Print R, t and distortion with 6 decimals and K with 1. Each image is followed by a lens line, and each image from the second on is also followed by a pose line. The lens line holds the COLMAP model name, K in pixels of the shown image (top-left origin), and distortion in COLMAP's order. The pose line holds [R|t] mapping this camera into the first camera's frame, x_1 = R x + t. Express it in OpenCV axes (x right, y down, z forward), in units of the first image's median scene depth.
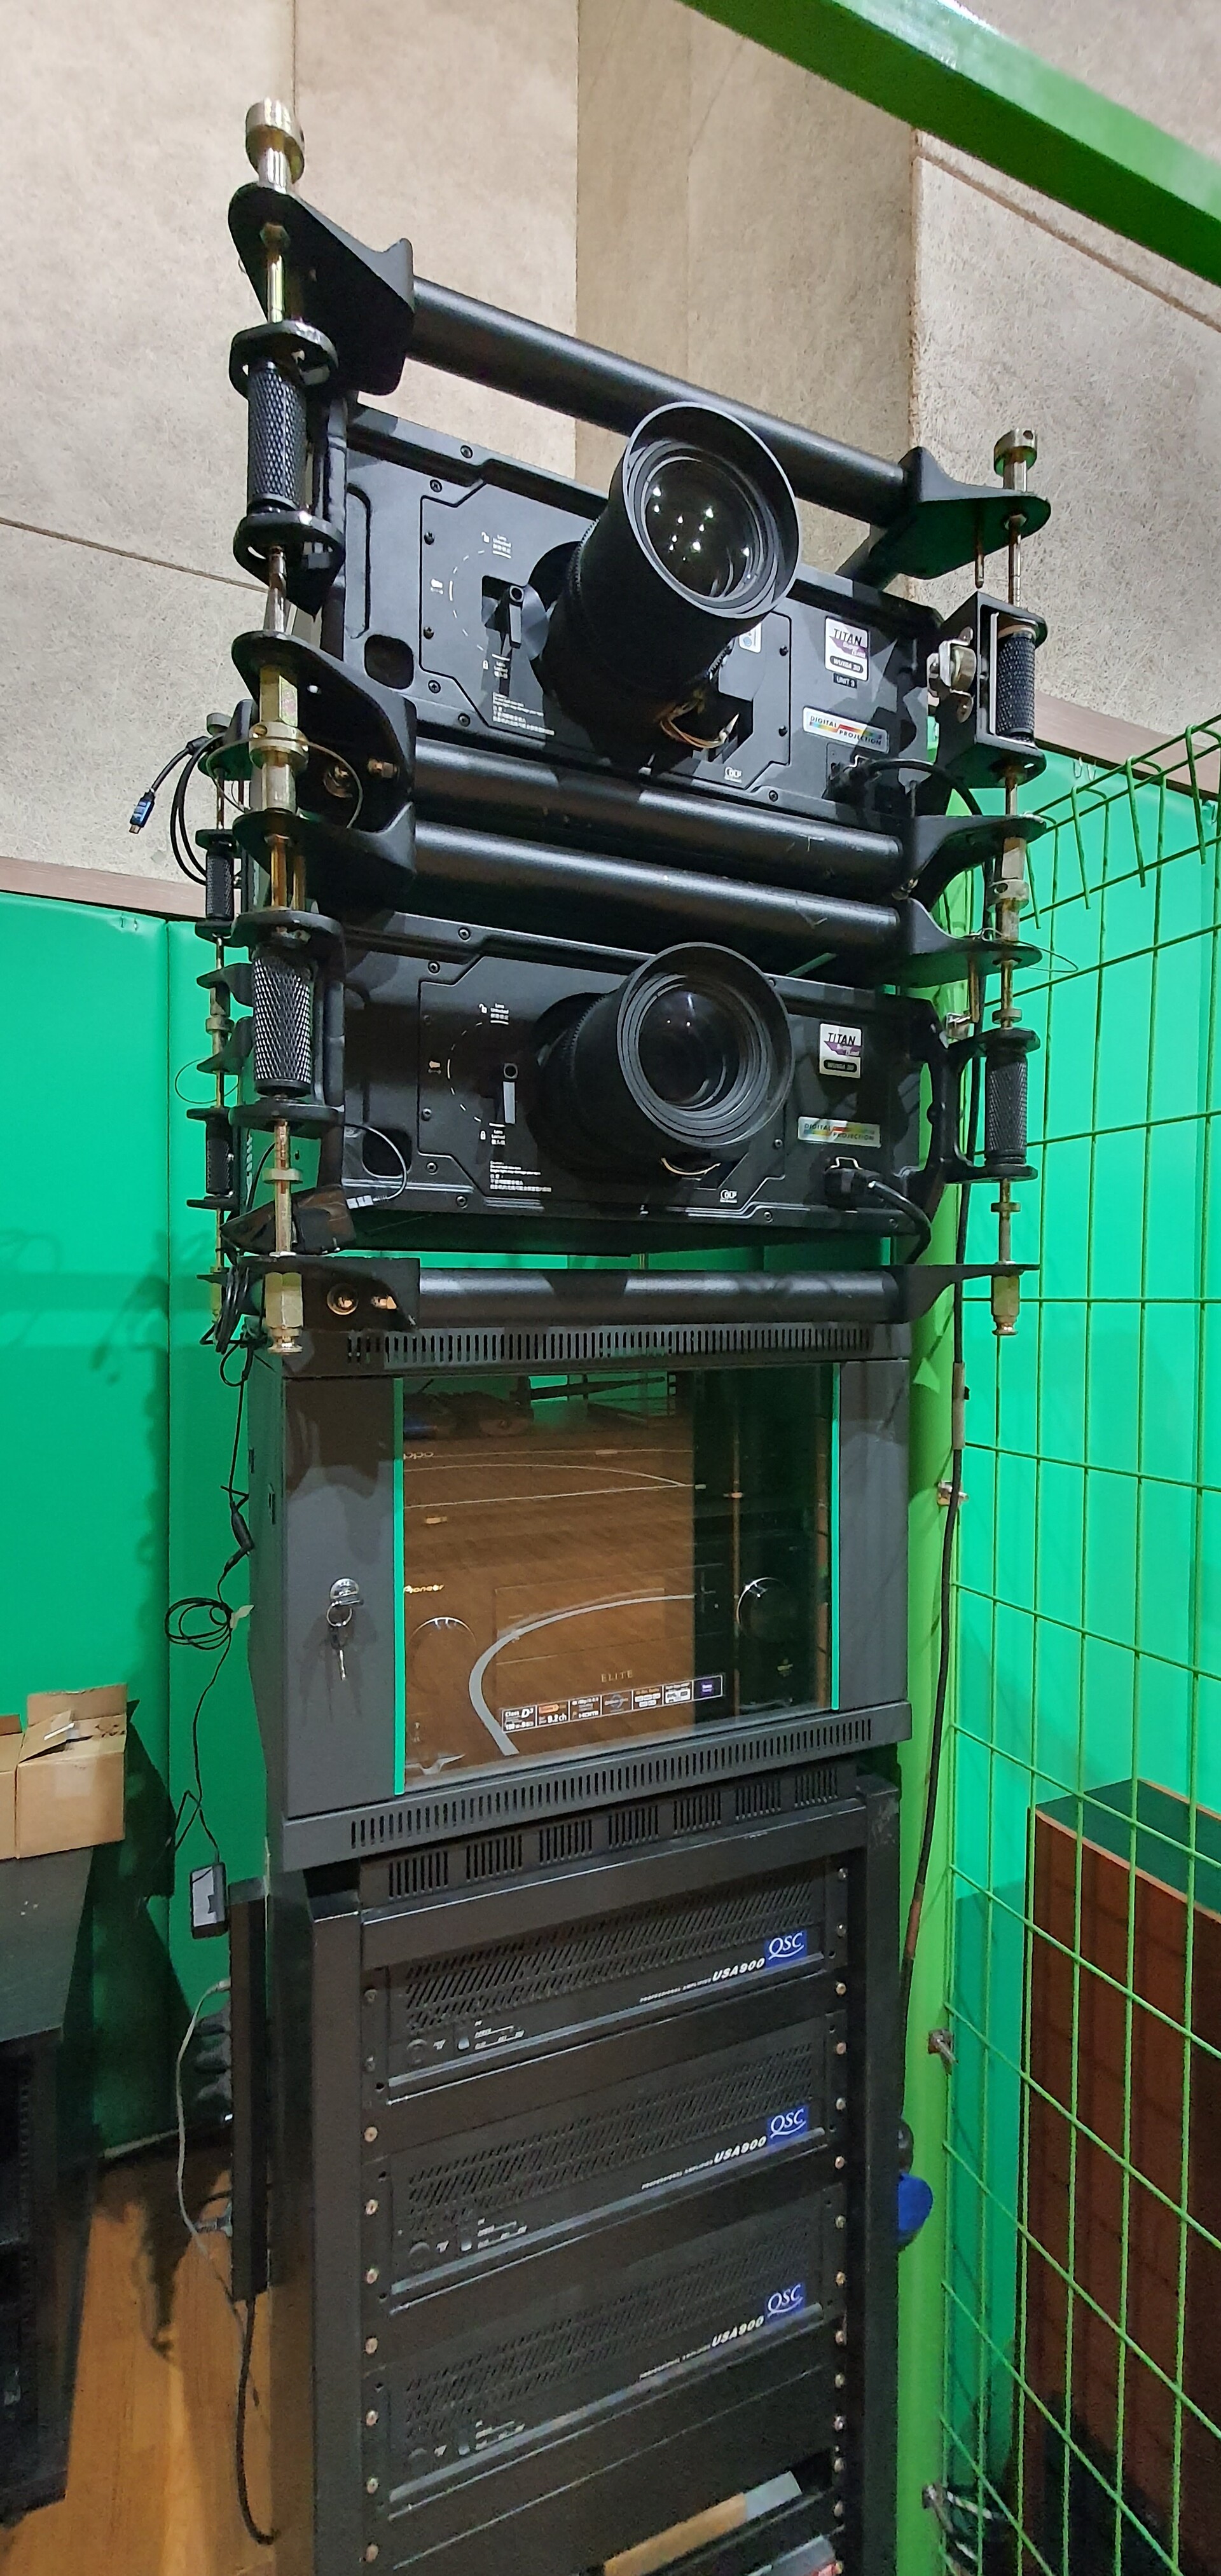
lens RADIAL K [[1026.5, 0, 603.3], [0, 1026.5, 1307.7], [0, 0, 1]] dist [0.006109, -0.001392]
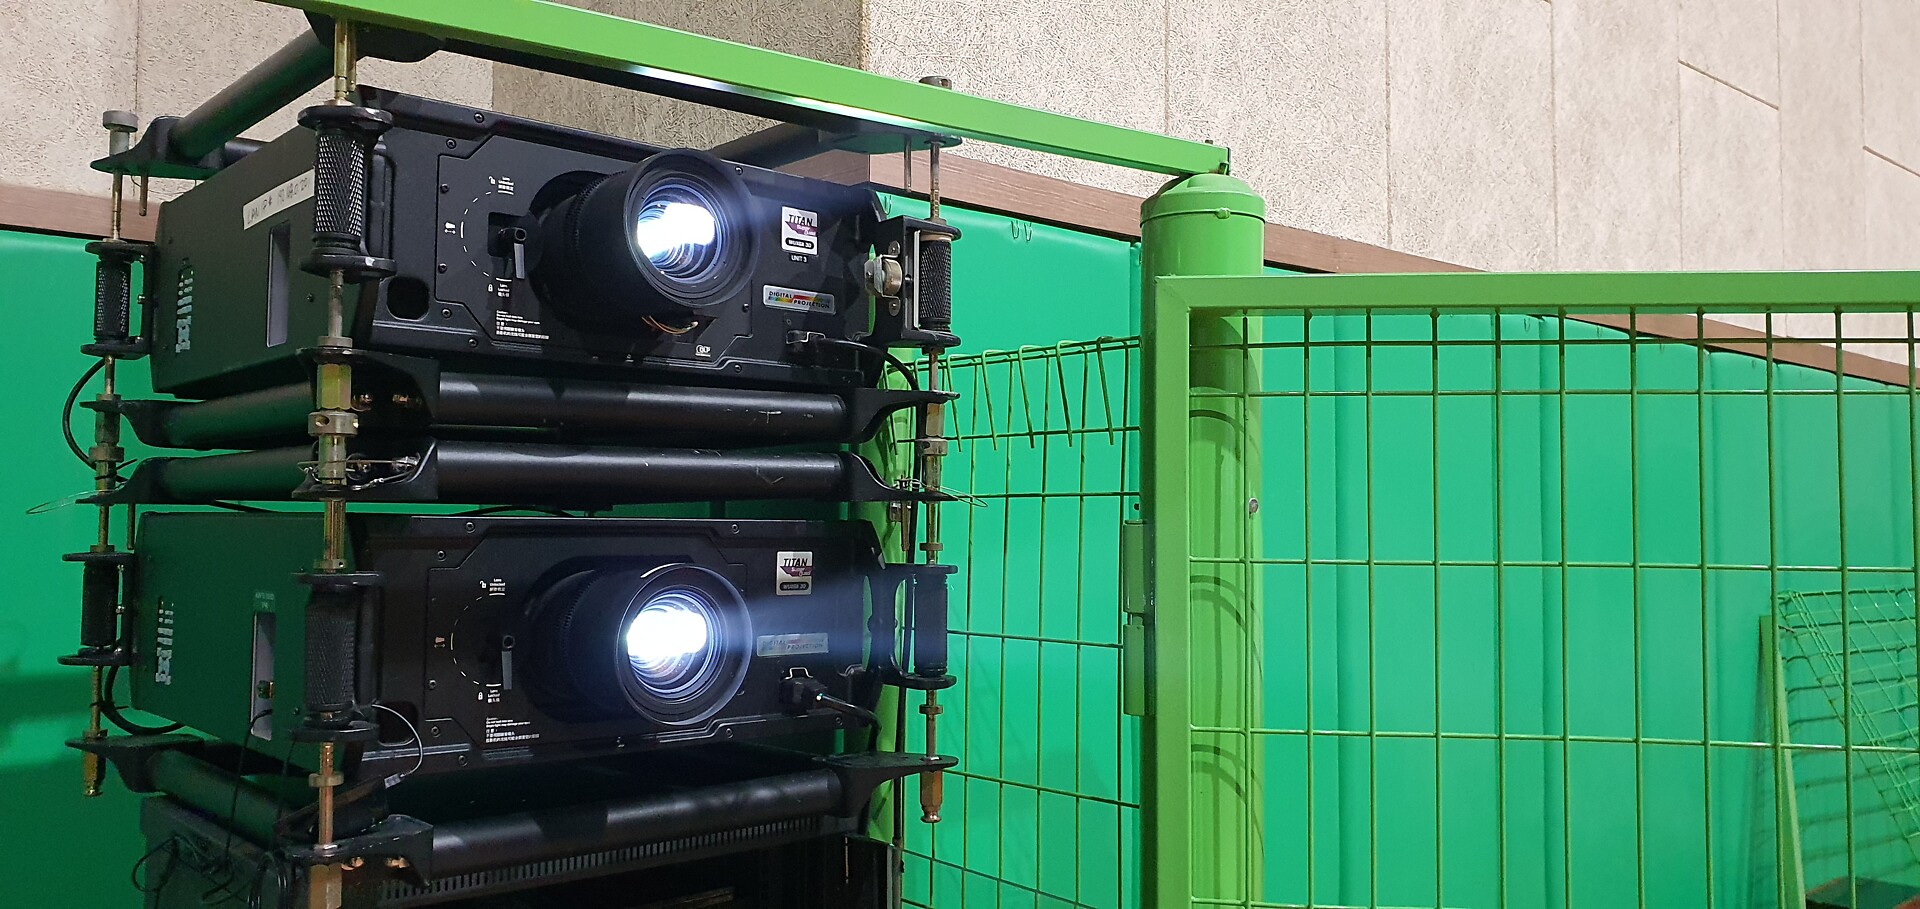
lens RADIAL K [[1519.8, 0, 945.7], [0, 1519.8, 430.3], [0, 0, 1]] dist [0.005425, -0.010497]
pose [[0.952658, 0.017488, 0.303539, -0.123424], [0.003363, 0.997677, -0.068035, -0.298013], [-0.304024, 0.065835, 0.950387, -0.667770]]
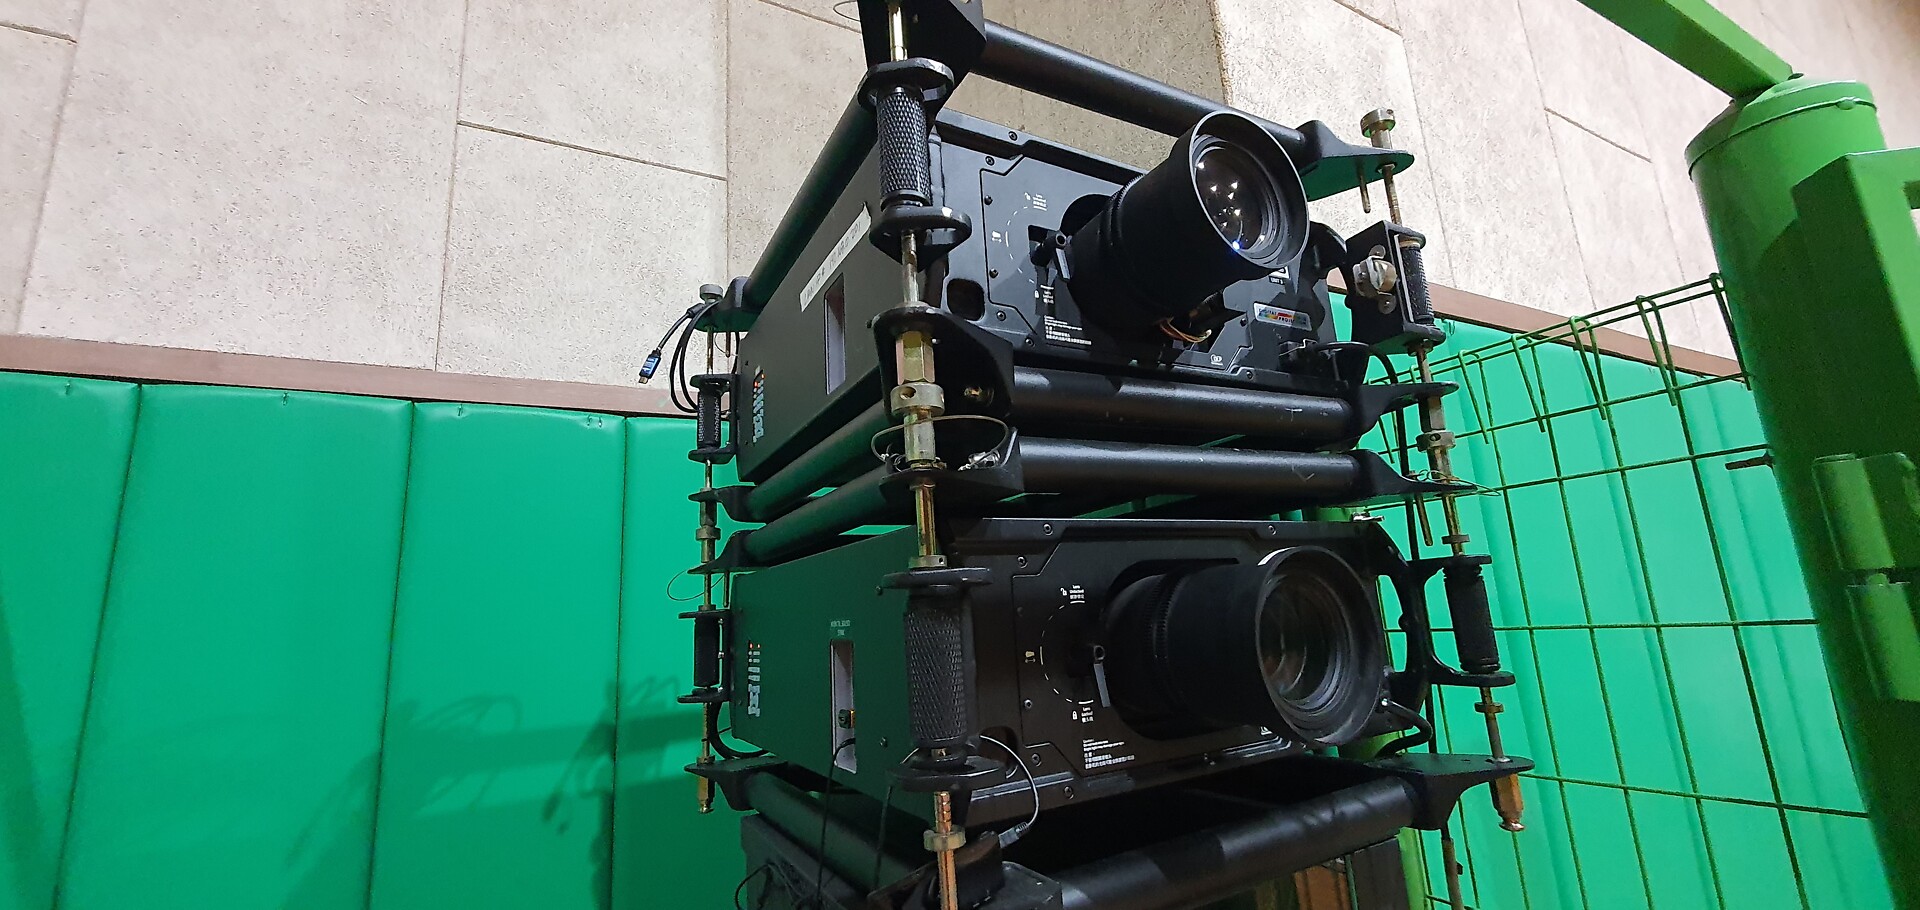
lens RADIAL K [[765.1, 0, 969.9], [0, 765.1, 448.2], [0, 0, 1]] dist [0.006109, -0.001392]
pose [[0.992526, -0.048823, 0.111845, -0.254368], [0.072683, 0.972699, -0.220394, -0.231152], [-0.098032, 0.226876, 0.968977, 0.176667]]
